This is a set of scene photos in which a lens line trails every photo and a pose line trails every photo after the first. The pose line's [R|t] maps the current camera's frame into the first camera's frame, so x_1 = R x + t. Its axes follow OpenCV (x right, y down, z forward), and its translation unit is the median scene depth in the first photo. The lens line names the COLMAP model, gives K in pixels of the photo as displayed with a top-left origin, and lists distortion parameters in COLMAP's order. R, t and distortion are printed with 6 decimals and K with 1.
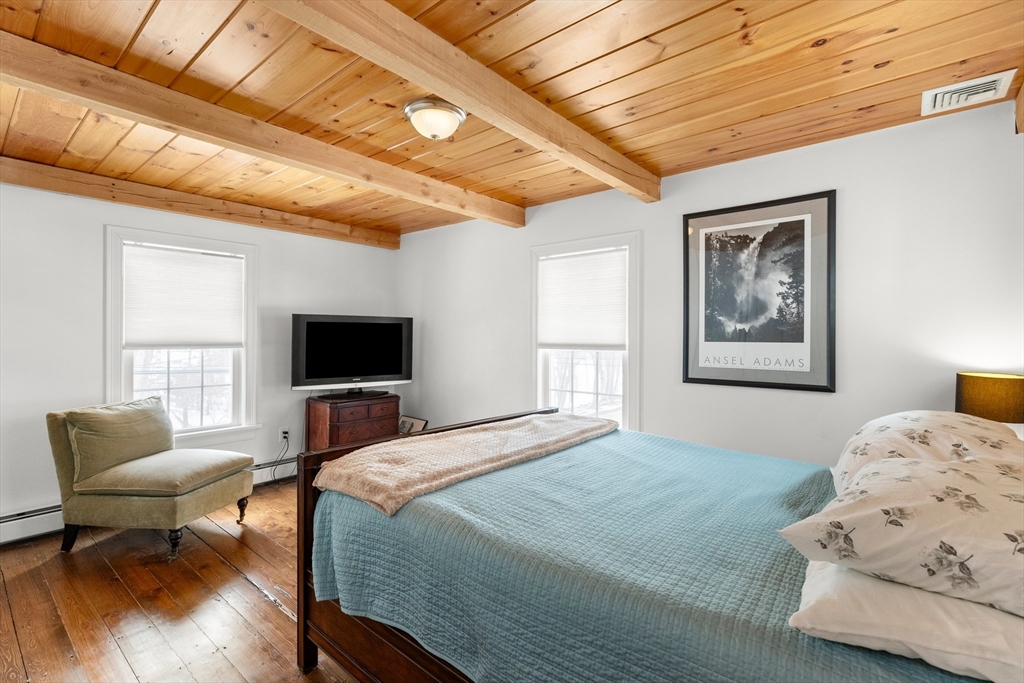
lens RADIAL K [[474.7, 0, 506.7], [0, 474.7, 338.2], [0, 0, 1]] dist [0.001732, -0.000541]
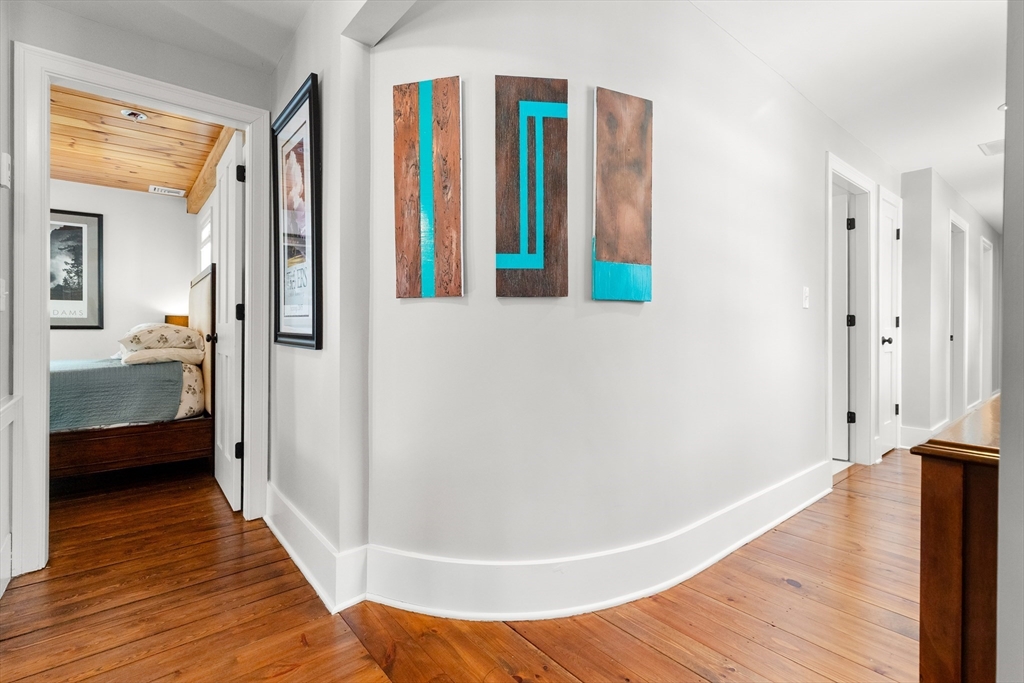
lens RADIAL K [[474.7, 0, 505.1], [0, 474.7, 333.2], [0, 0, 1]] dist [0.001732, -0.000541]
pose [[0.189802, -0.011601, 0.981754, -0.732849], [-0.004551, 0.999909, 0.012696, 0.095485], [-0.981812, -0.006878, 0.189732, -0.775297]]
